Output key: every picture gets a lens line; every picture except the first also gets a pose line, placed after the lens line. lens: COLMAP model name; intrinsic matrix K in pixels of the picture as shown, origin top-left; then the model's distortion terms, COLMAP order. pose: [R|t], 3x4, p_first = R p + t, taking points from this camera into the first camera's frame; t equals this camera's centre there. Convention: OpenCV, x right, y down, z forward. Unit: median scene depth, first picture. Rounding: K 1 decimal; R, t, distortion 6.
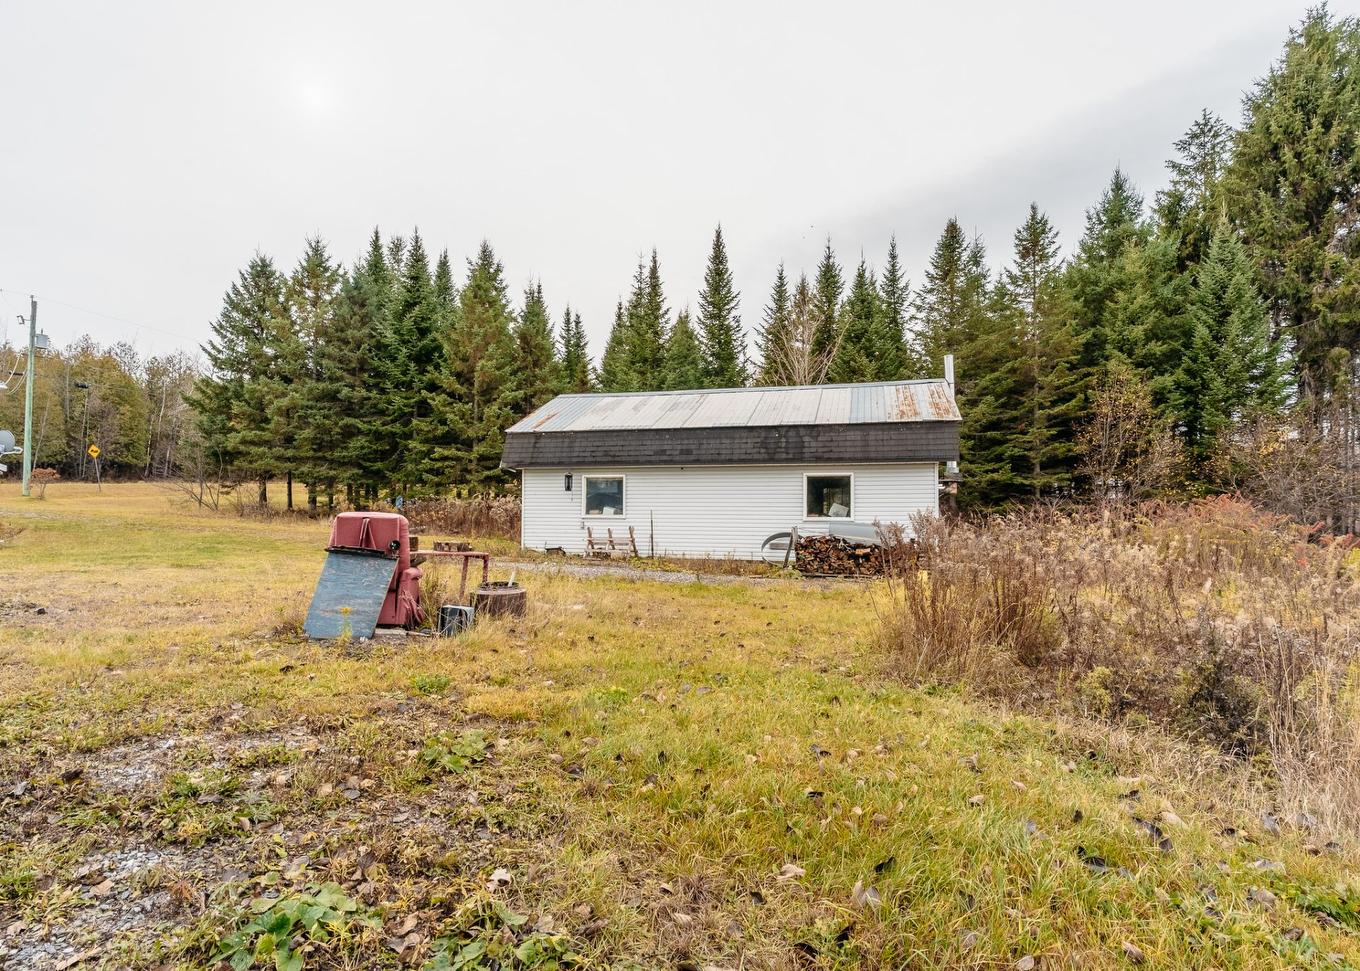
lens RADIAL K [[707.7, 0, 679.4], [0, 707.7, 490.8], [0, 0, 1]] dist [-0.001311, 0.000121]
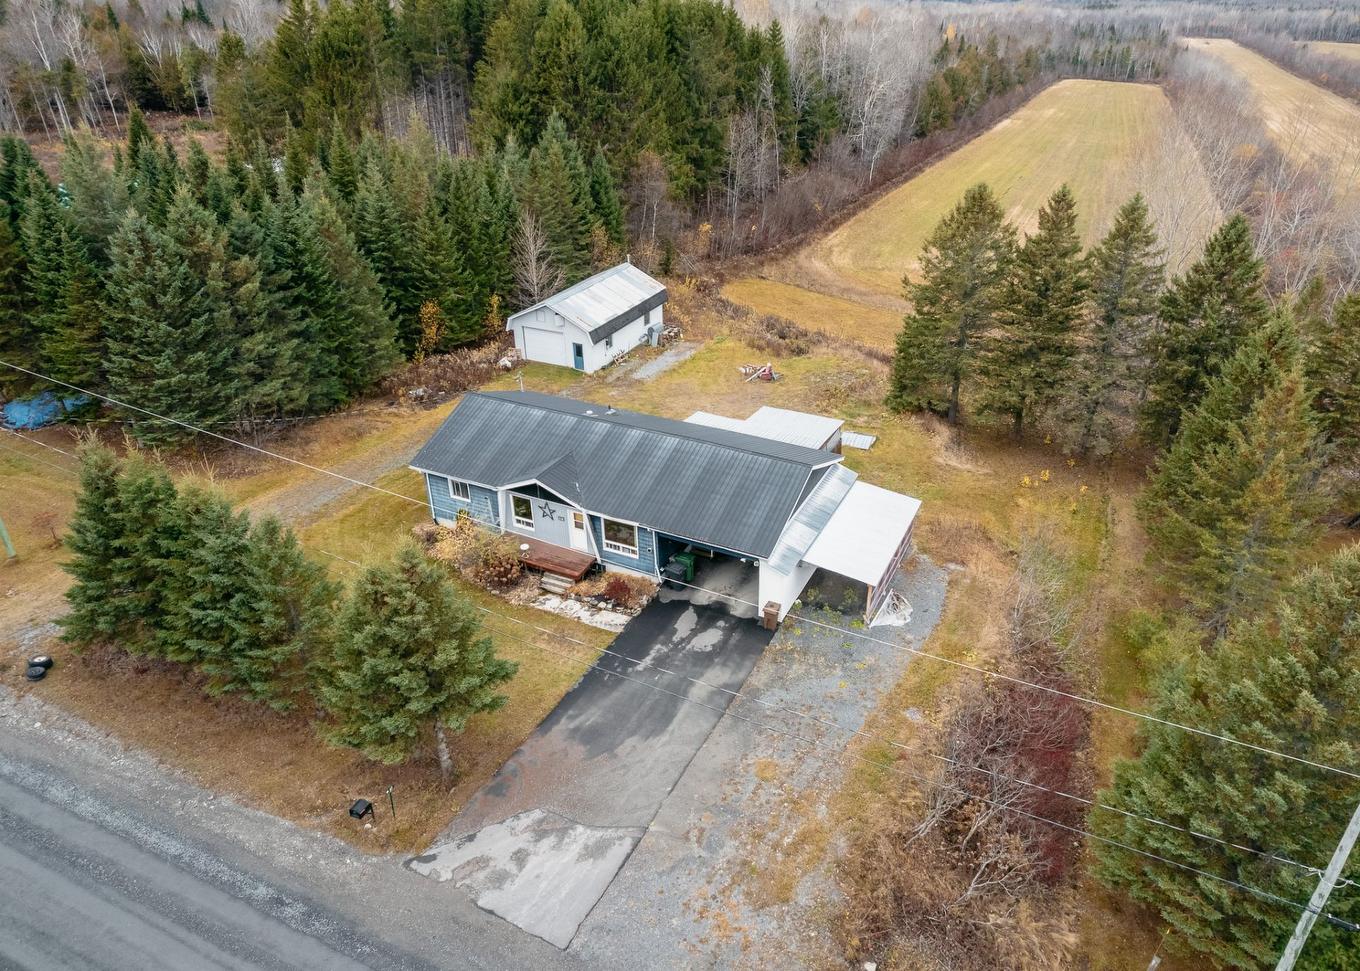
lens RADIAL K [[935.8, 0, 712.7], [0, 935.8, 492.0], [0, 0, 1]] dist [-0.072870, 0.089276]
pose [[0.168249, -0.485023, 0.858164, -1.732885], [-0.028279, 0.867841, 0.496037, -0.655576], [-0.985339, -0.107726, 0.132298, 0.022903]]
